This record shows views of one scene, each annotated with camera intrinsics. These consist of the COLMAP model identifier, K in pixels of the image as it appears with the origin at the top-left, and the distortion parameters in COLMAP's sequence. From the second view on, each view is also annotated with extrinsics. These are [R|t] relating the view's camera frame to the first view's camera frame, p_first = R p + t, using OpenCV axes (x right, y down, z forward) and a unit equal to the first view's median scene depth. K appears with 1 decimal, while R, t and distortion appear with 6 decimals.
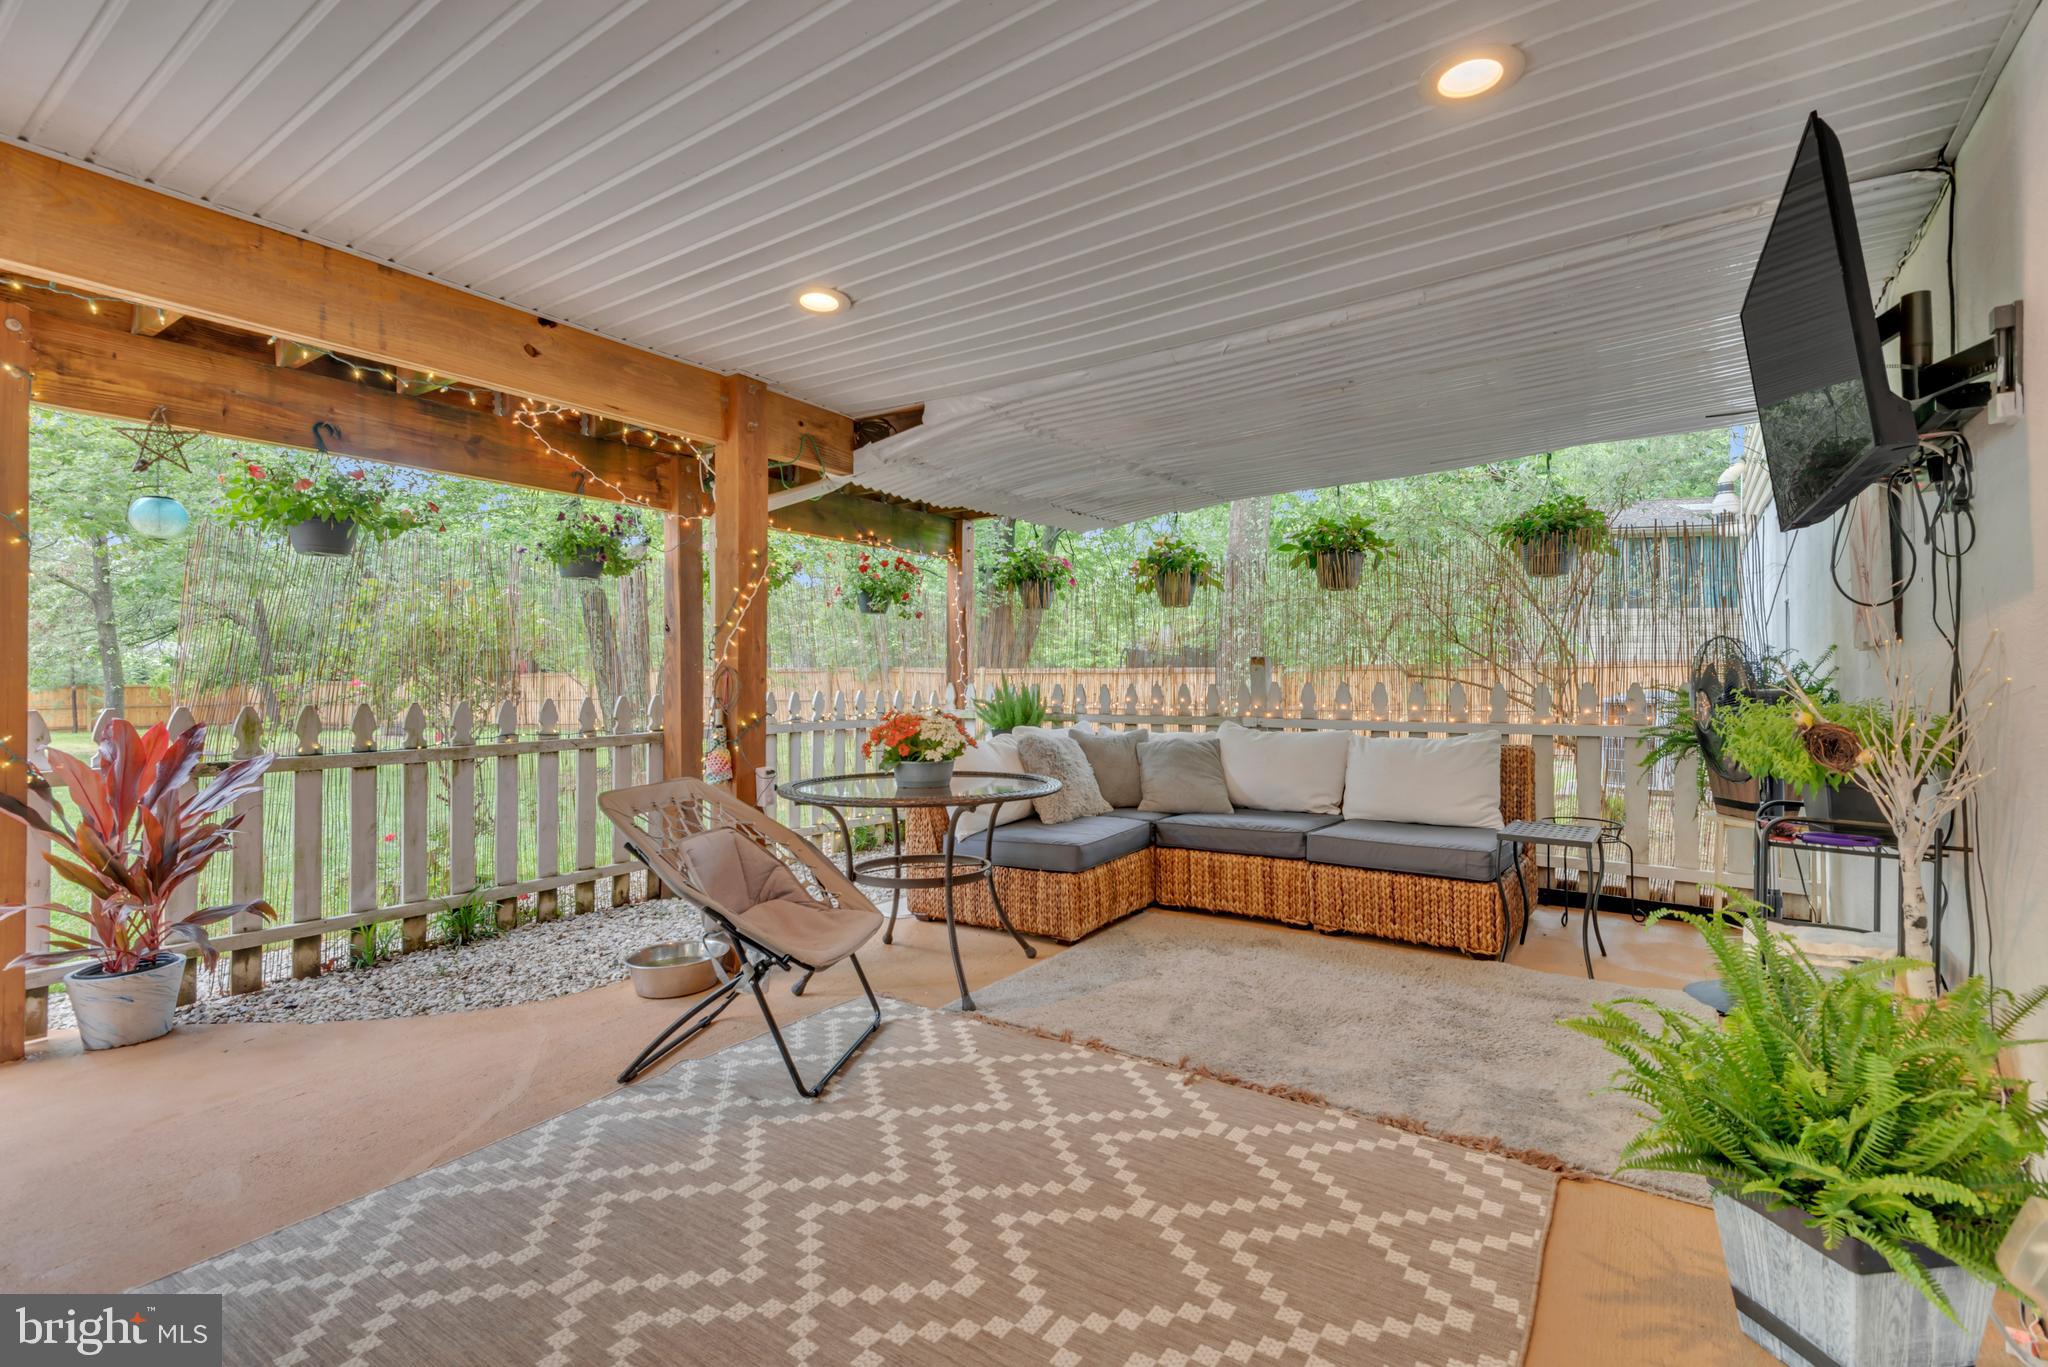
lens RADIAL K [[918.2, 0, 1022.6], [0, 918.2, 669.8], [0, 0, 1]] dist [0.020207, -0.011770]
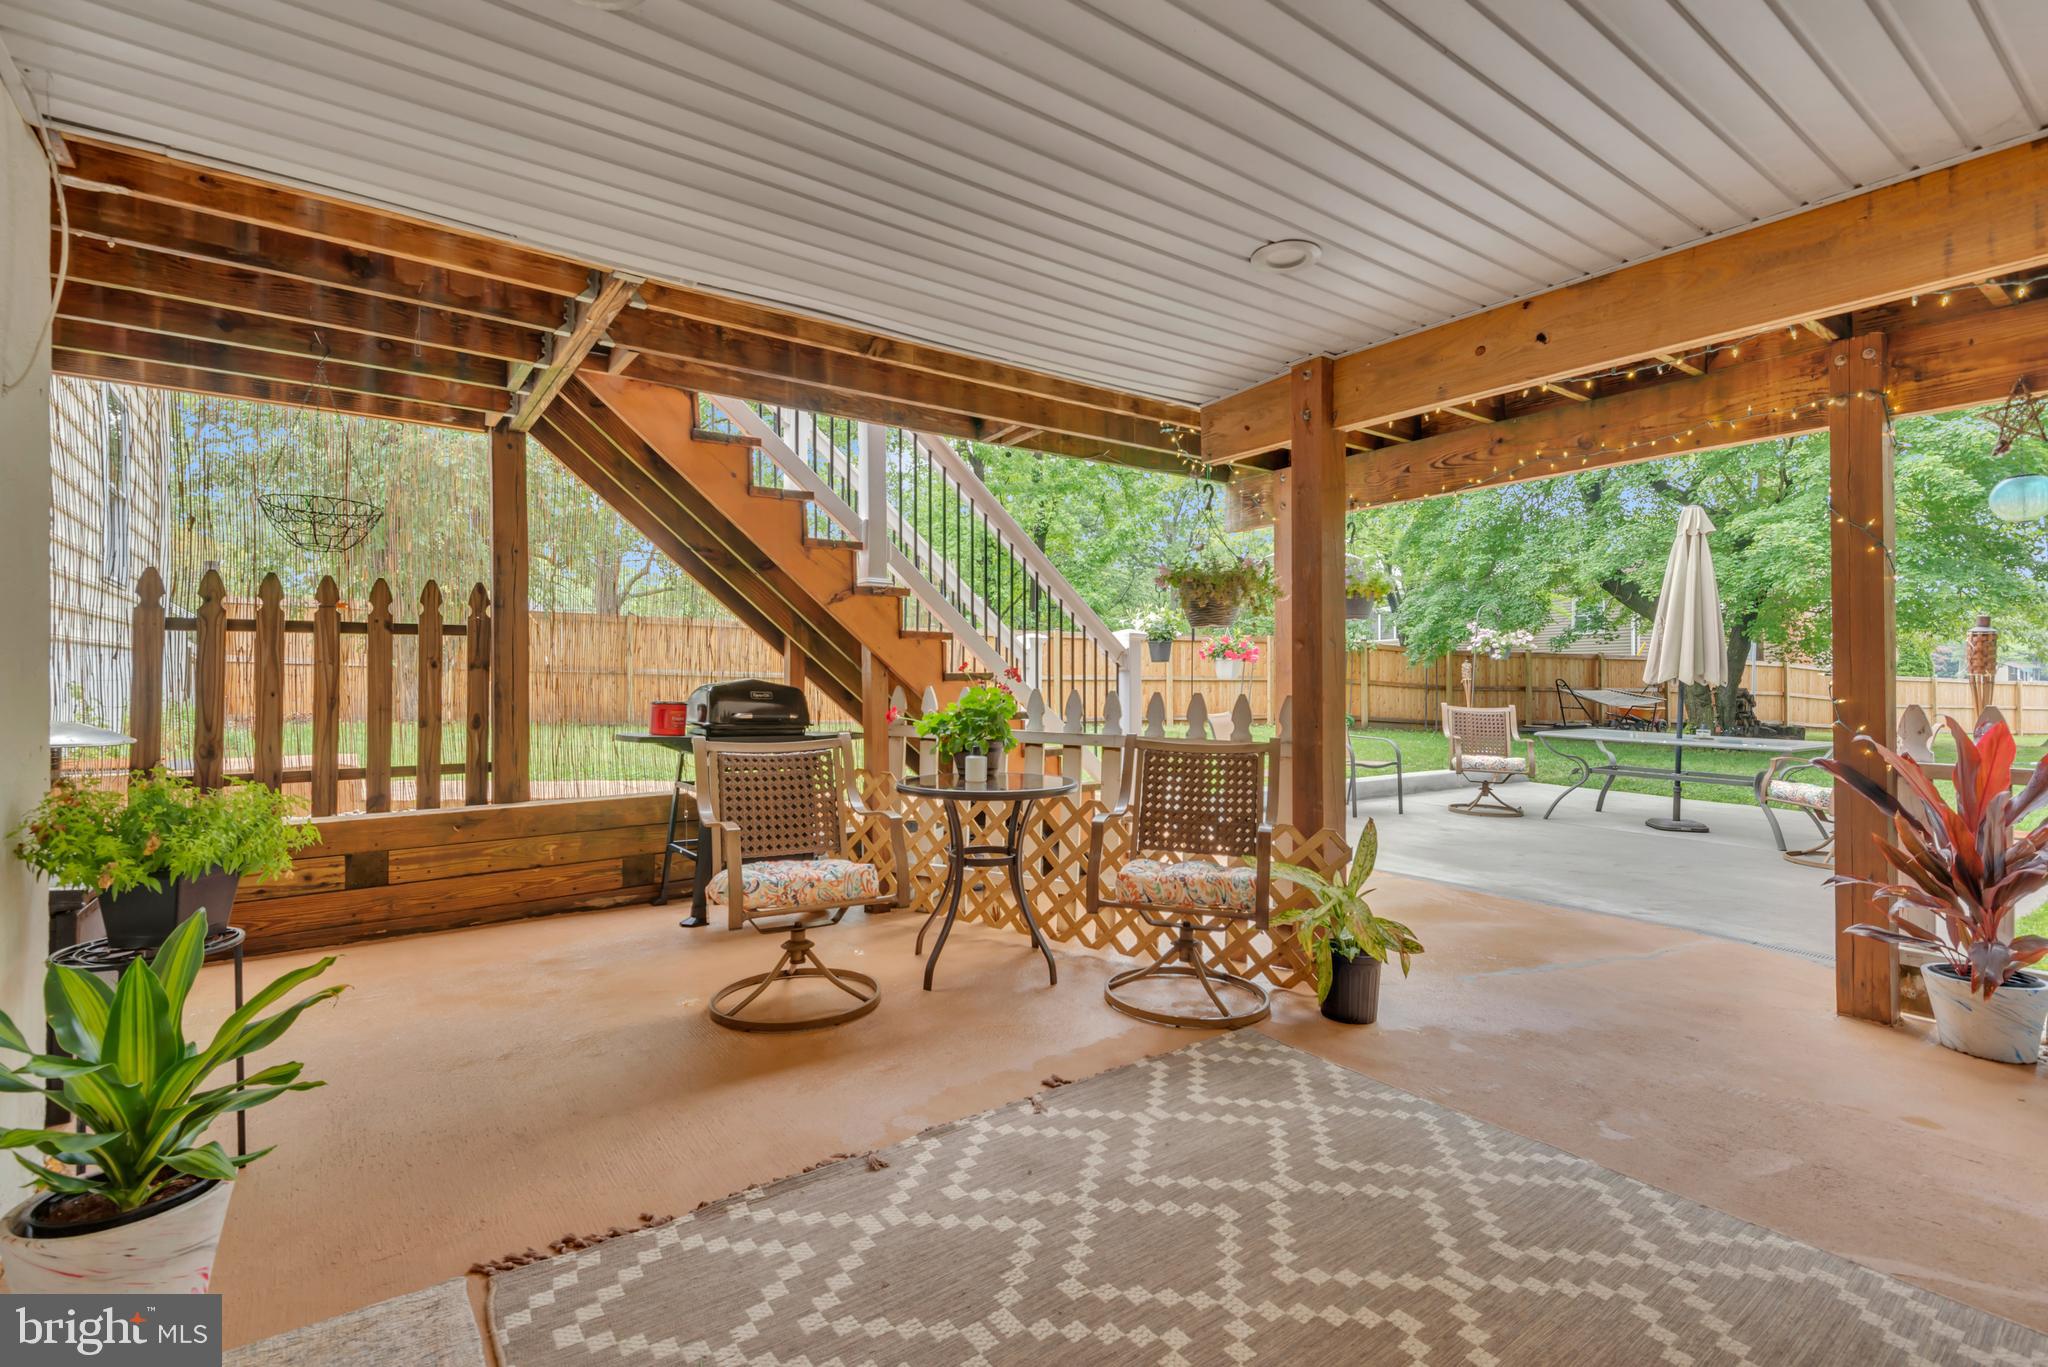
lens RADIAL K [[918.2, 0, 1023.4], [0, 918.2, 669.0], [0, 0, 1]] dist [0.020207, -0.011770]
pose [[-0.325605, -0.005646, -0.945489, 0.313821], [0.008641, 0.999923, -0.008946, 0.004720], [0.945466, -0.011083, -0.325531, 0.451910]]
